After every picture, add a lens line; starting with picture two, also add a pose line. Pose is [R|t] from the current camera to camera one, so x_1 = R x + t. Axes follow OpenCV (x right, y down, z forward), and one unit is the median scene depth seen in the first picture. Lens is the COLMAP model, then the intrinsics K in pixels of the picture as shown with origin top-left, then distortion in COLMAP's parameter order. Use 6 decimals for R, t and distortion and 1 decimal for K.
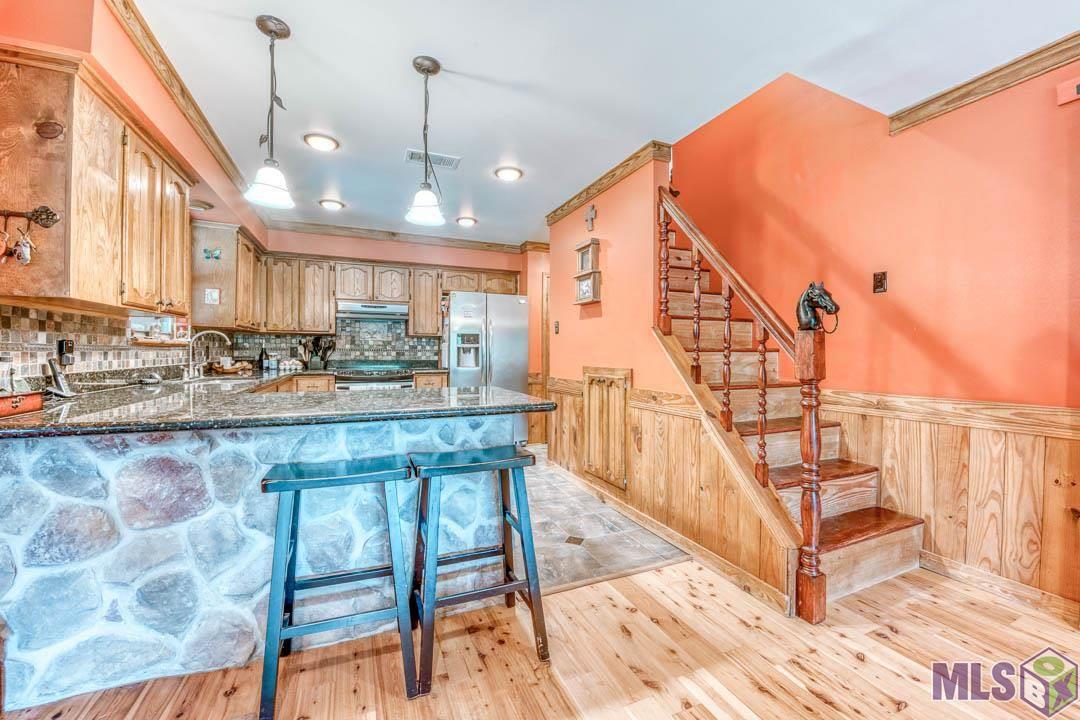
lens RADIAL K [[431.7, 0, 540.0], [0, 431.7, 360.0], [0, 0, 1]] dist [-0.016281, -0.003923]
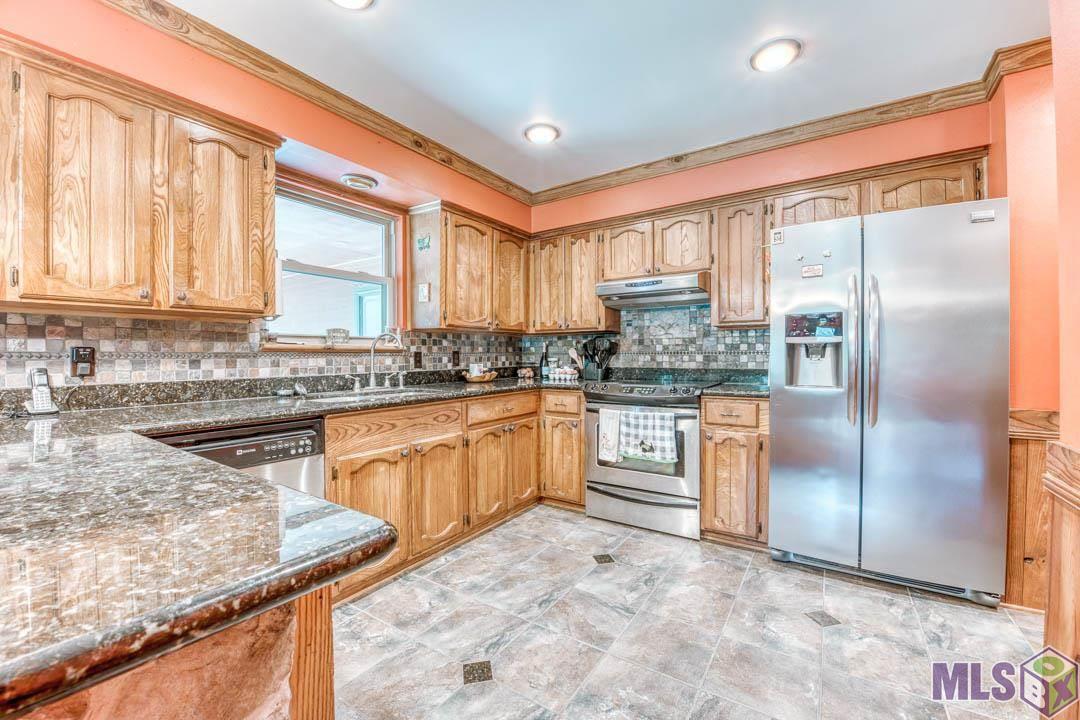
lens RADIAL K [[431.7, 0, 540.0], [0, 431.7, 360.0], [0, 0, 1]] dist [-0.016281, -0.003923]
pose [[0.545804, -0.002213, -0.837910, 0.054940], [-0.005708, 0.999963, -0.006358, -0.007413], [0.837893, 0.008253, 0.545772, 0.504107]]
